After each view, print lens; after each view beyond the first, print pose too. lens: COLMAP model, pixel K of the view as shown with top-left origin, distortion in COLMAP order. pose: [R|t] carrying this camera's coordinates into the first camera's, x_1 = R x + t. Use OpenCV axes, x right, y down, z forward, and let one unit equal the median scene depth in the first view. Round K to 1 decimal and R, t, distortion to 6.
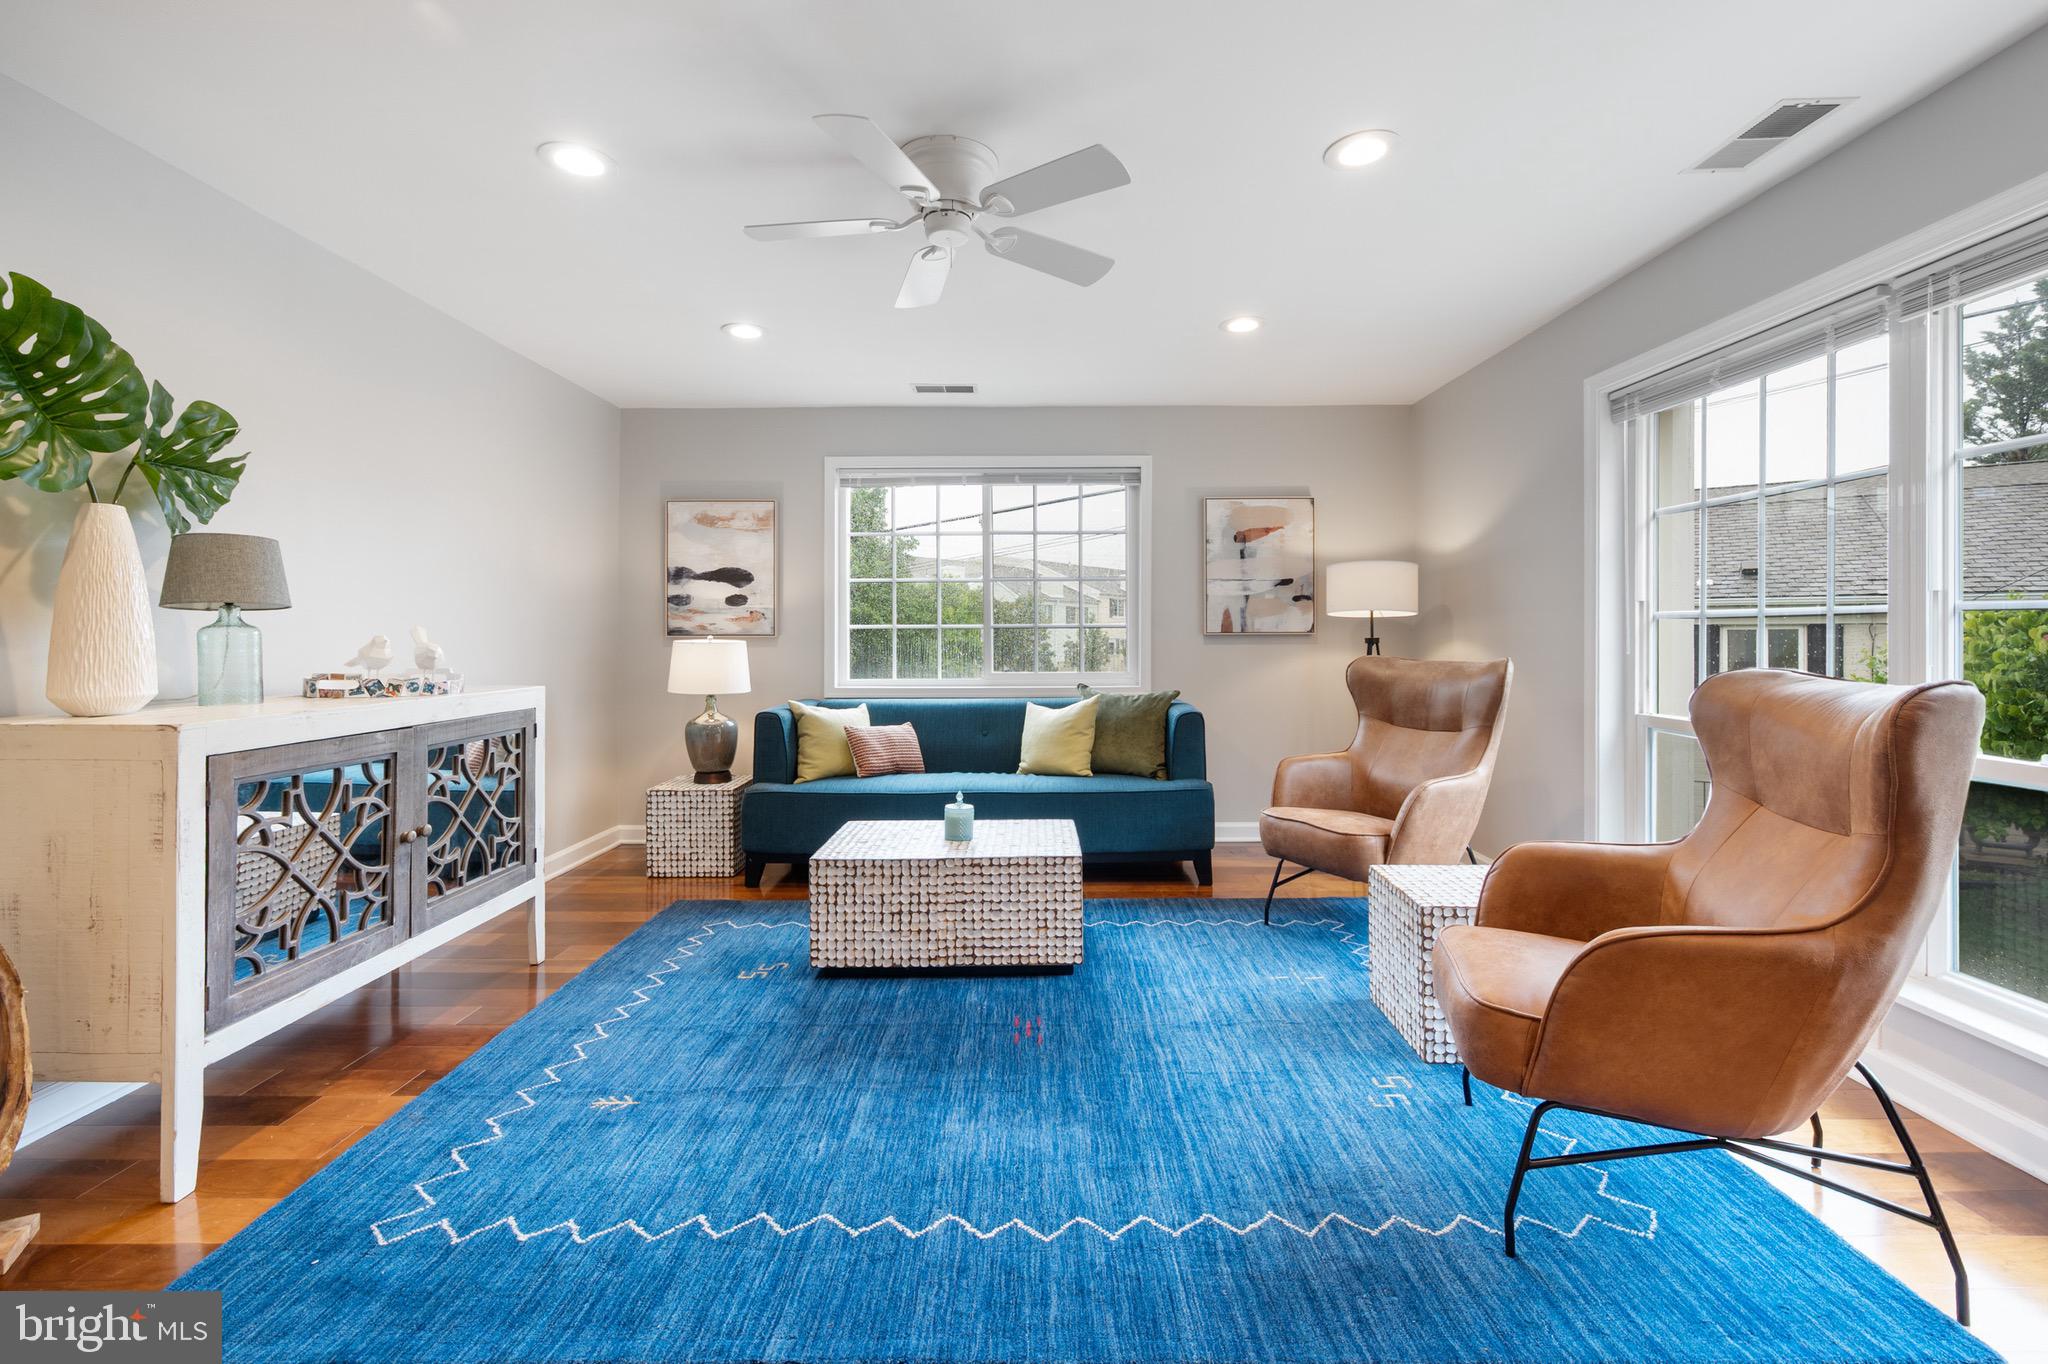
lens RADIAL K [[880.6, 0, 1027.8], [0, 880.6, 634.3], [0, 0, 1]] dist [0.000017, 0.000386]
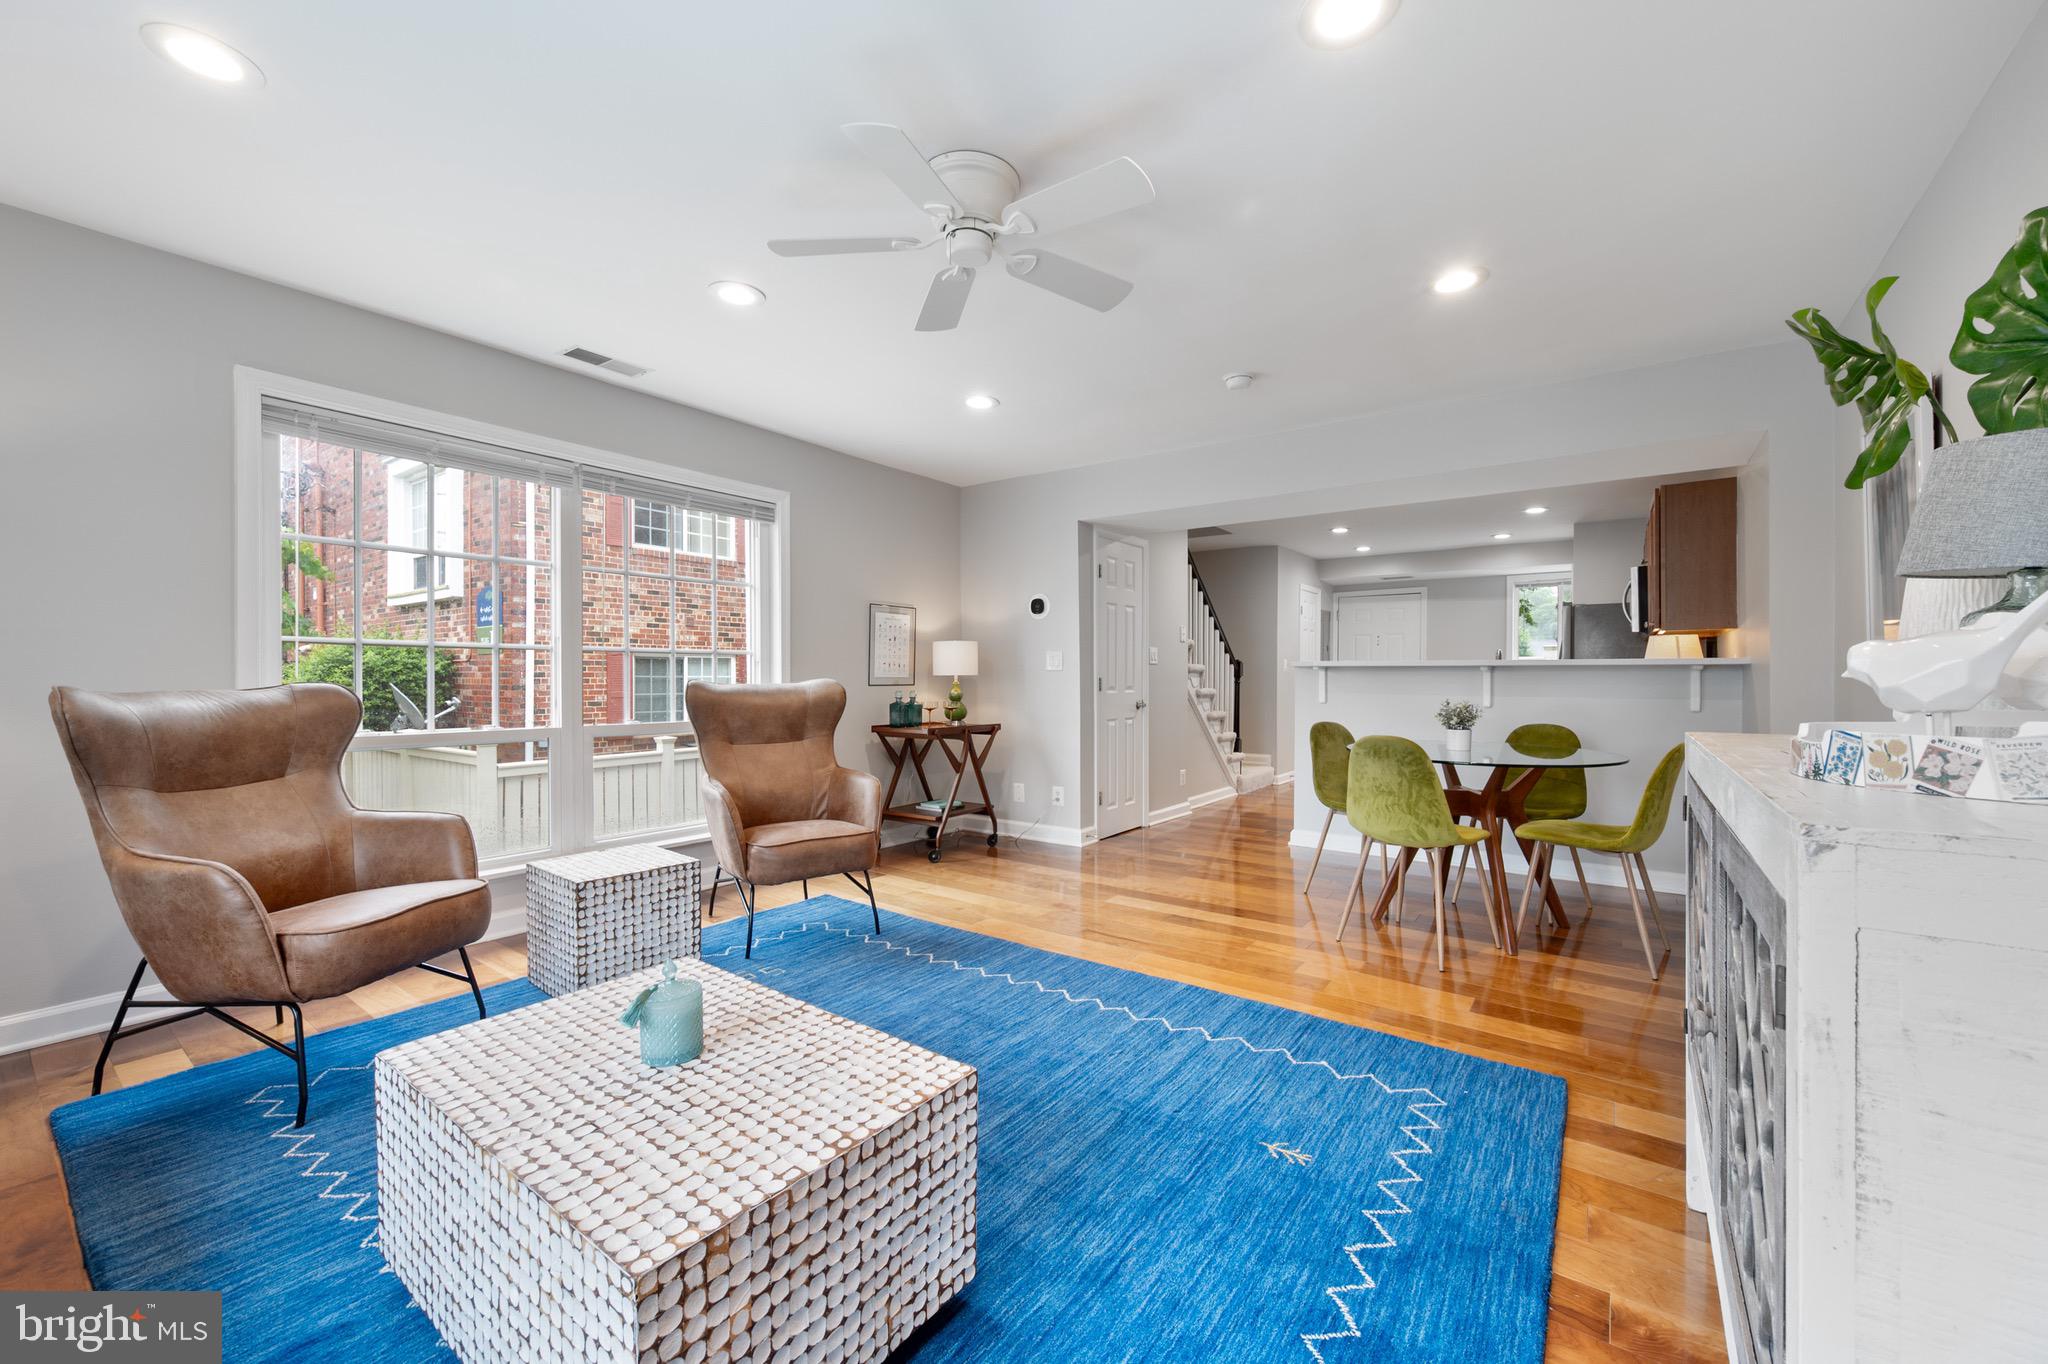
lens RADIAL K [[794.3, 0, 1031.6], [0, 794.3, 686.6], [0, 0, 1]] dist [0.000824, 0.000040]
pose [[-0.813644, -0.008491, 0.581301, -0.538266], [-0.003444, 0.999946, 0.009785, 0.021531], [-0.581353, 0.005960, -0.813630, 1.347987]]
